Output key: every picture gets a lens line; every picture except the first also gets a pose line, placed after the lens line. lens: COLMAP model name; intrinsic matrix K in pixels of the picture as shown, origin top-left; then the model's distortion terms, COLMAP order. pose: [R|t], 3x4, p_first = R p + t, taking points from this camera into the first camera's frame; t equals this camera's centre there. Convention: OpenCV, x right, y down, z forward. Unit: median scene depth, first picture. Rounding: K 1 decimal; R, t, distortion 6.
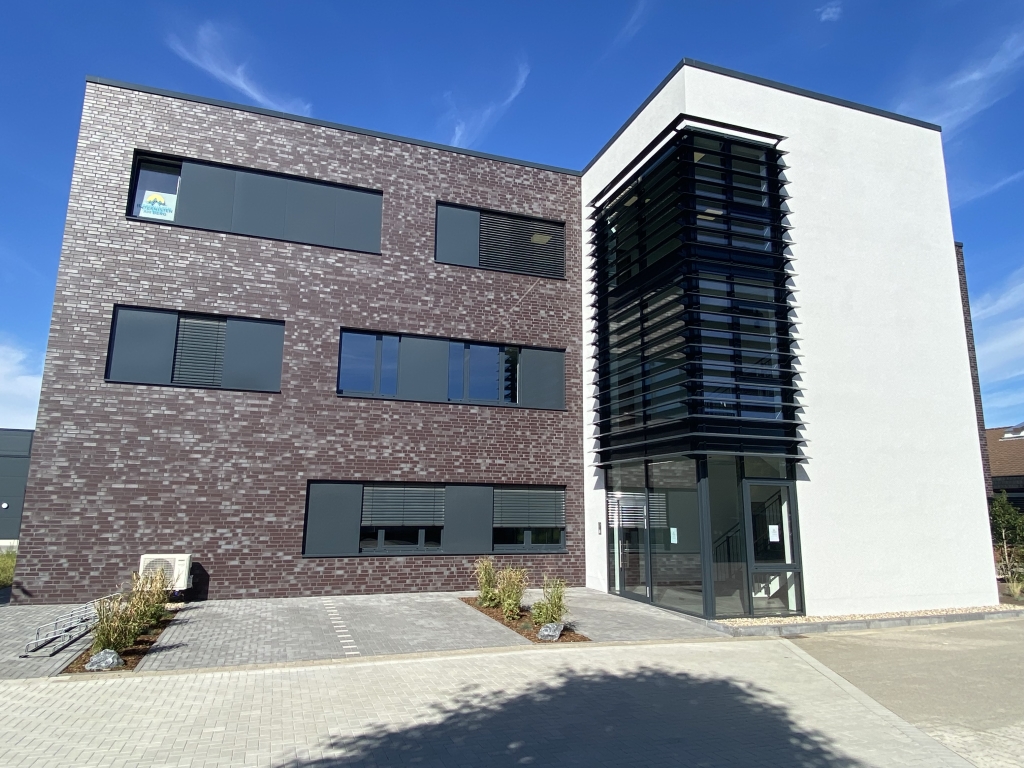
lens RADIAL K [[643.9, 0, 512.0], [0, 643.9, 384.0], [0, 0, 1]] dist [0.027345, -0.000563]
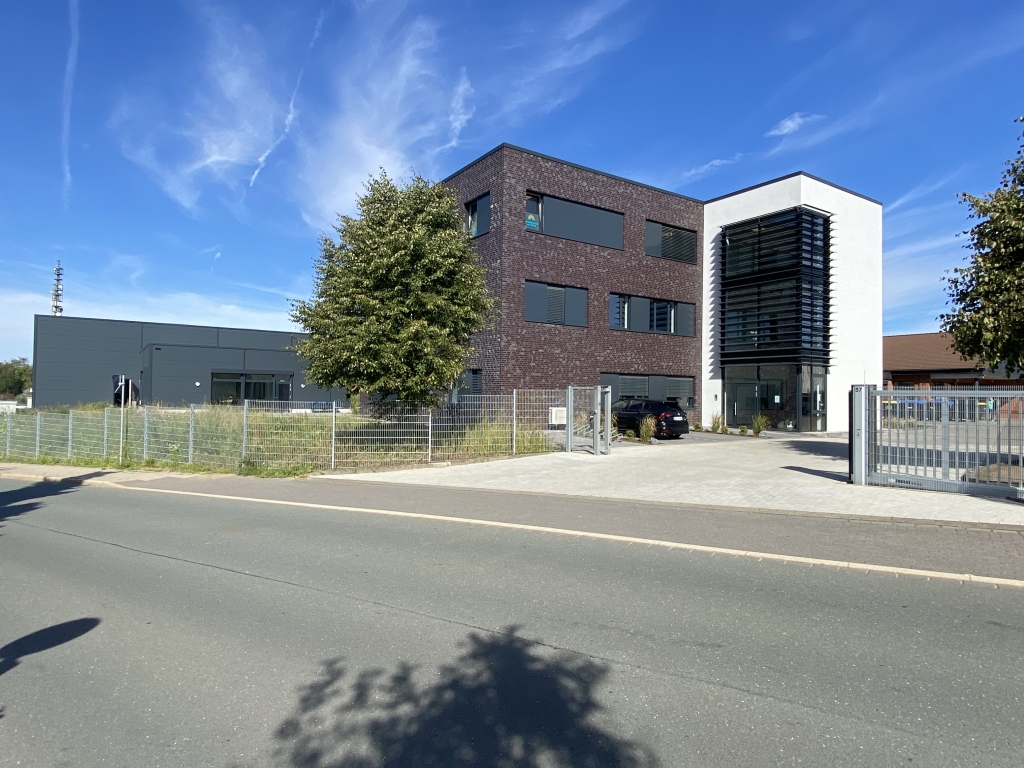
lens RADIAL K [[597.3, 0, 512.0], [0, 597.3, 384.0], [0, 0, 1]] dist [0.002499, -0.000182]
pose [[0.969196, 0.004995, 0.246238, -0.979364], [-0.046899, 0.985243, 0.164609, -0.097372], [-0.241782, -0.171086, 0.955129, -0.636489]]
